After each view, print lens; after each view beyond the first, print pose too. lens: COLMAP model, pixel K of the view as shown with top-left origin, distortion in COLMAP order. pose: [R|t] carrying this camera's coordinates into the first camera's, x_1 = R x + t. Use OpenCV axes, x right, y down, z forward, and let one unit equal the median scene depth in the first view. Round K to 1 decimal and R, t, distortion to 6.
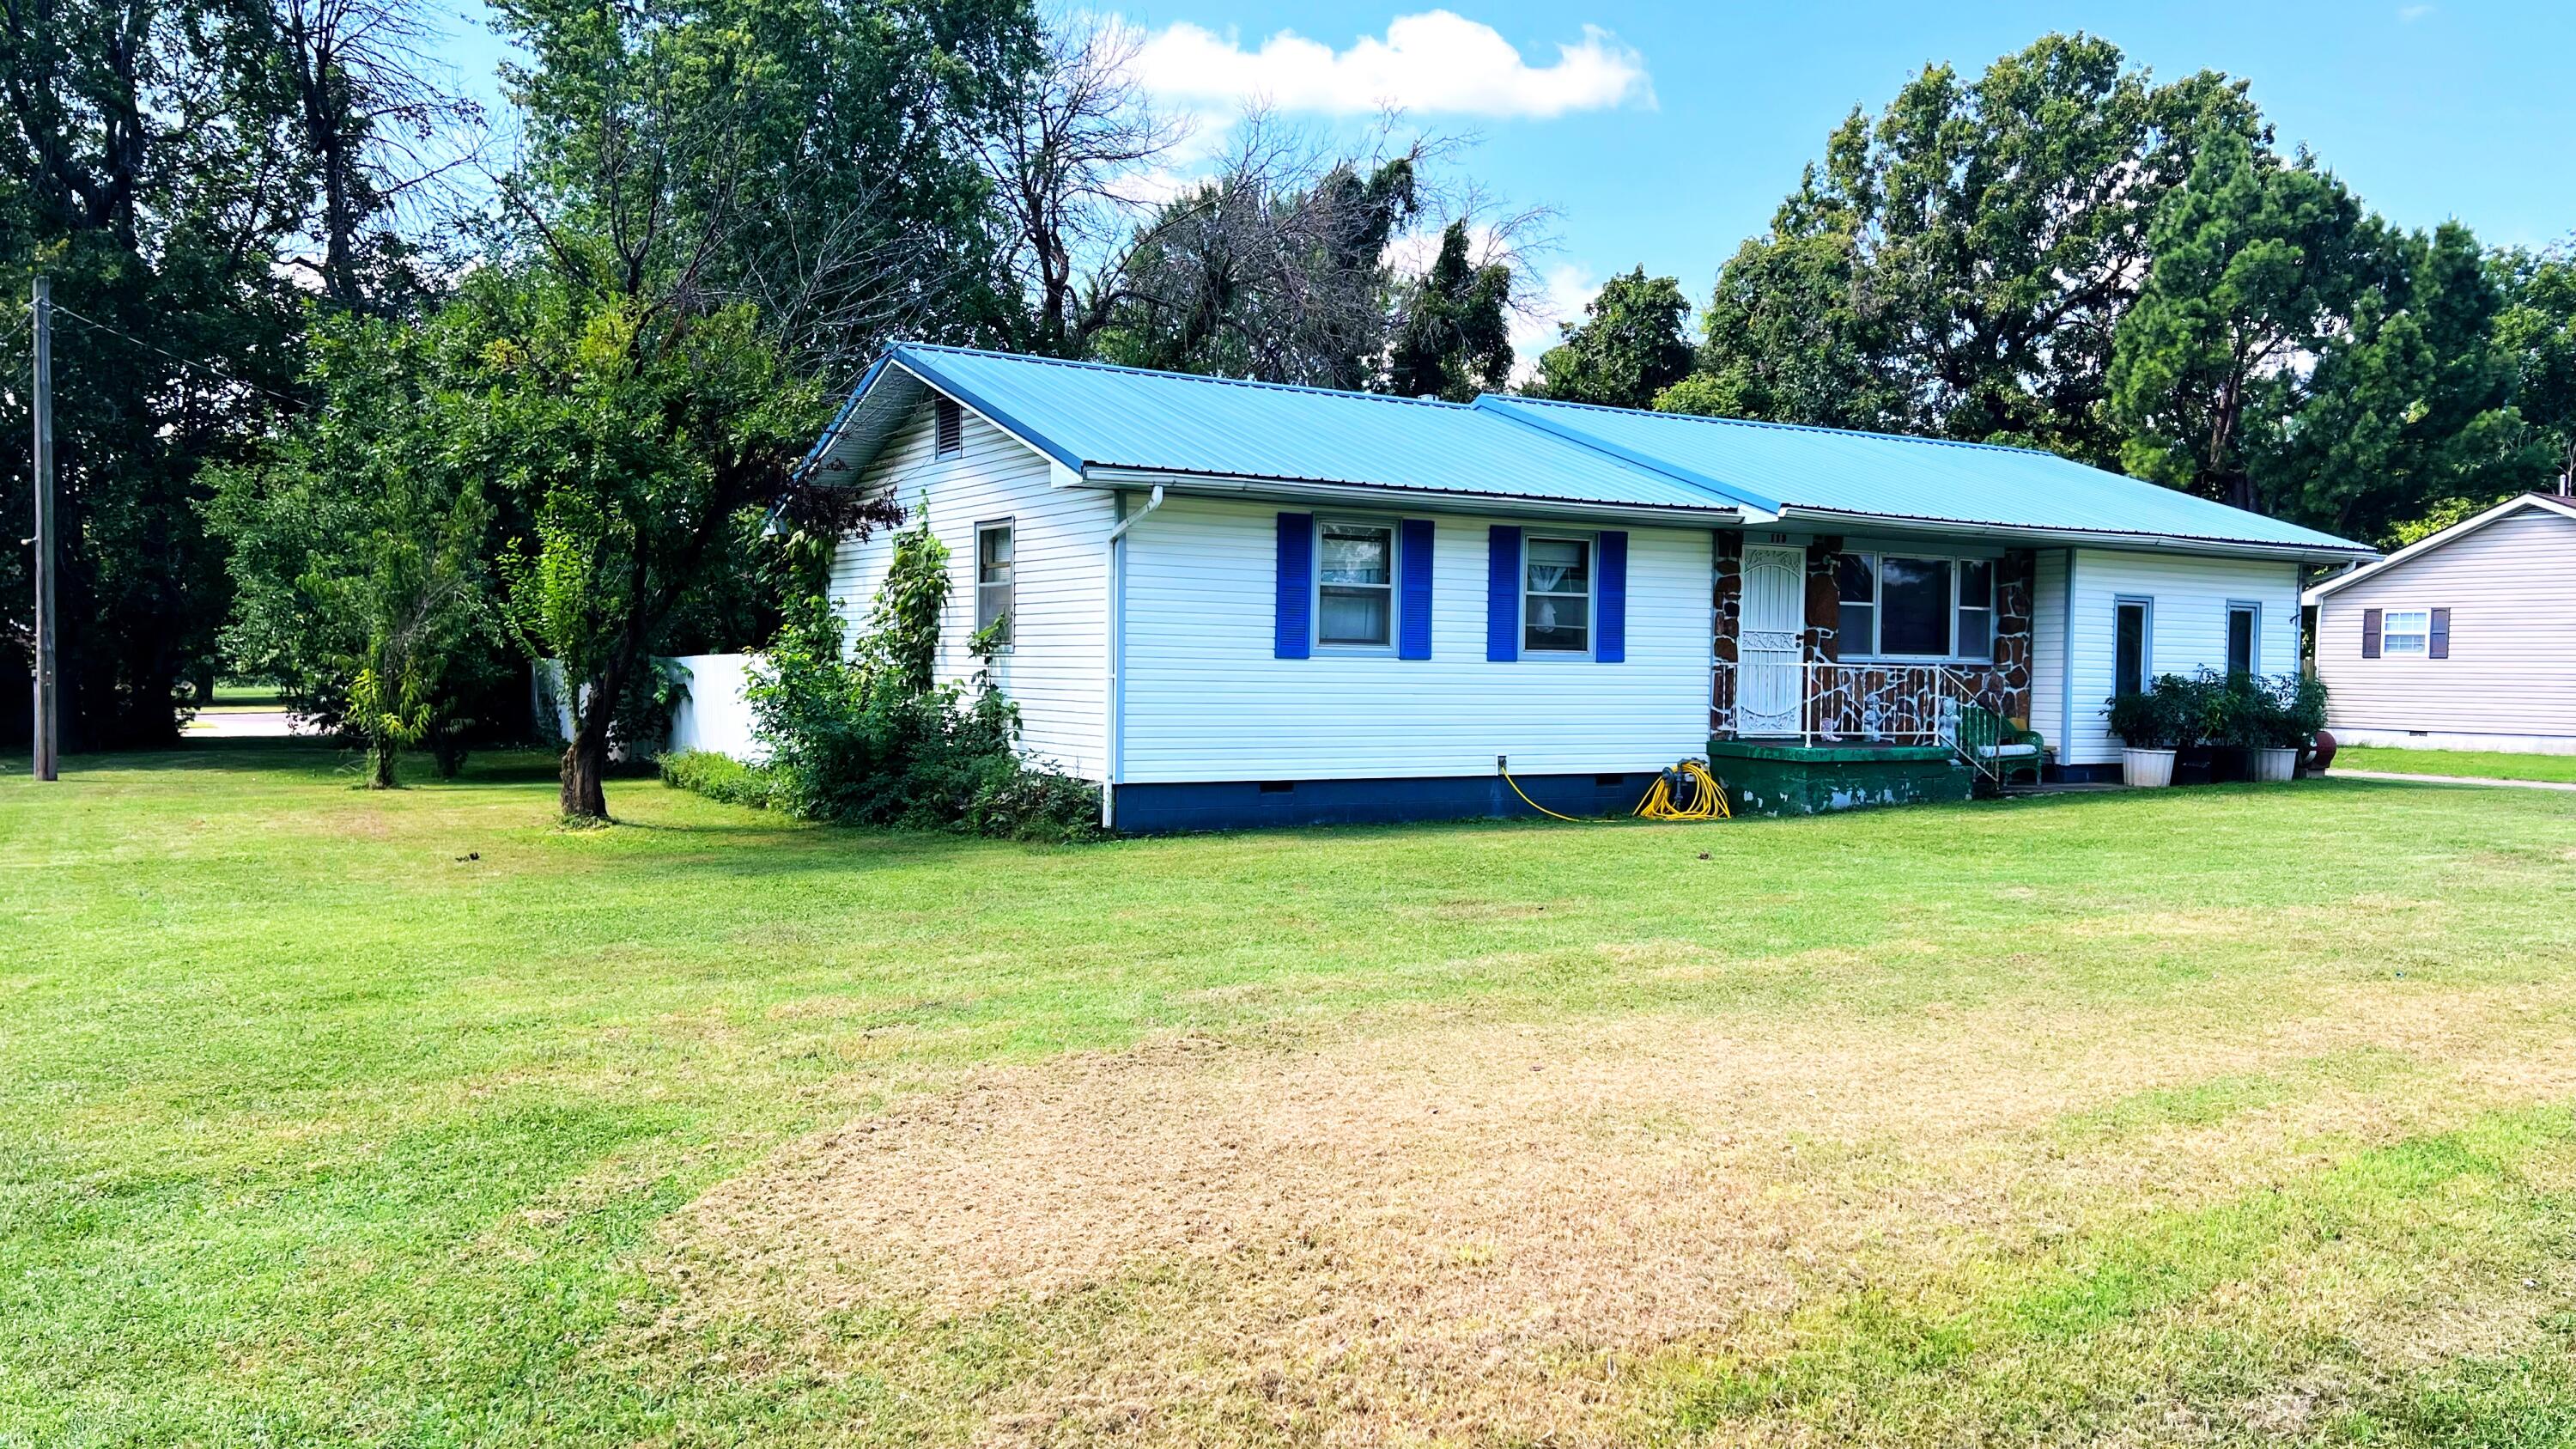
lens RADIAL K [[1967.9, 0, 1287.3], [0, 1967.9, 722.6], [0, 0, 1]] dist [0.000057, -0.002675]
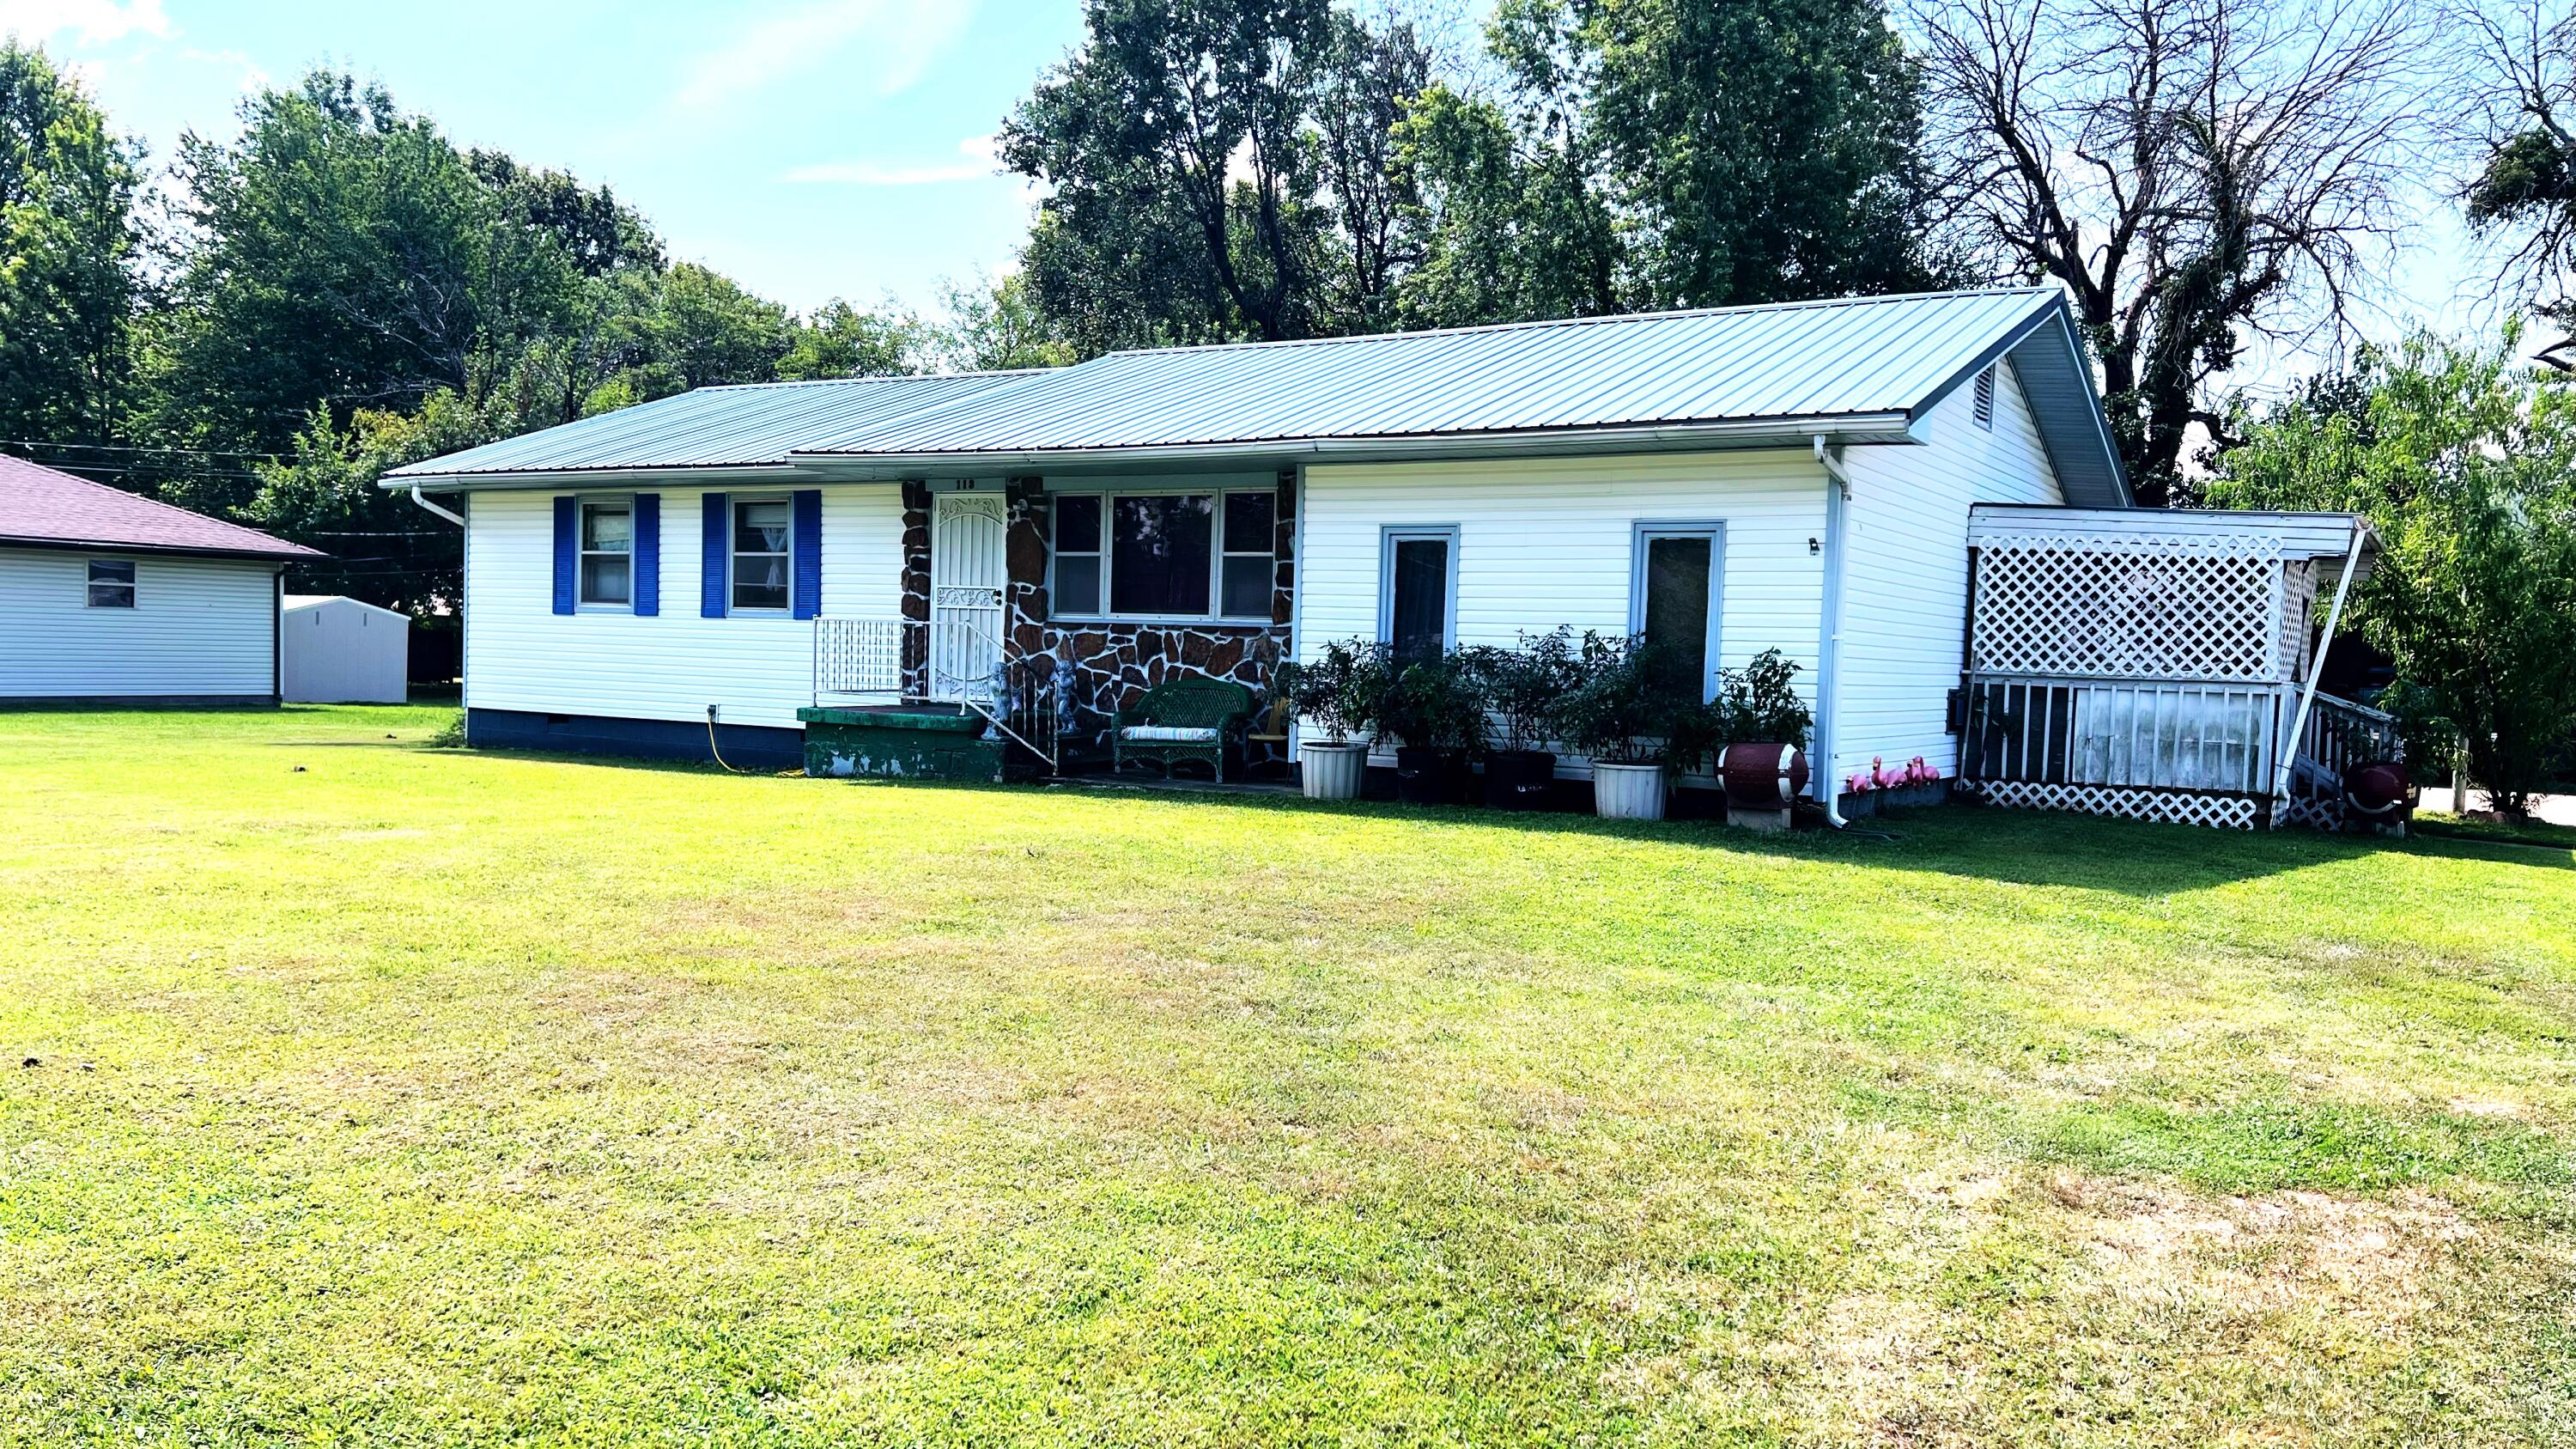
lens RADIAL K [[1967.9, 0, 1287.1], [0, 1967.9, 730.8], [0, 0, 1]] dist [0.000057, -0.002675]
pose [[0.480819, 0.038821, -0.875960, 1.153058], [-0.045997, 0.998761, 0.019015, -0.004090], [0.875613, 0.031149, 0.482009, 0.716466]]
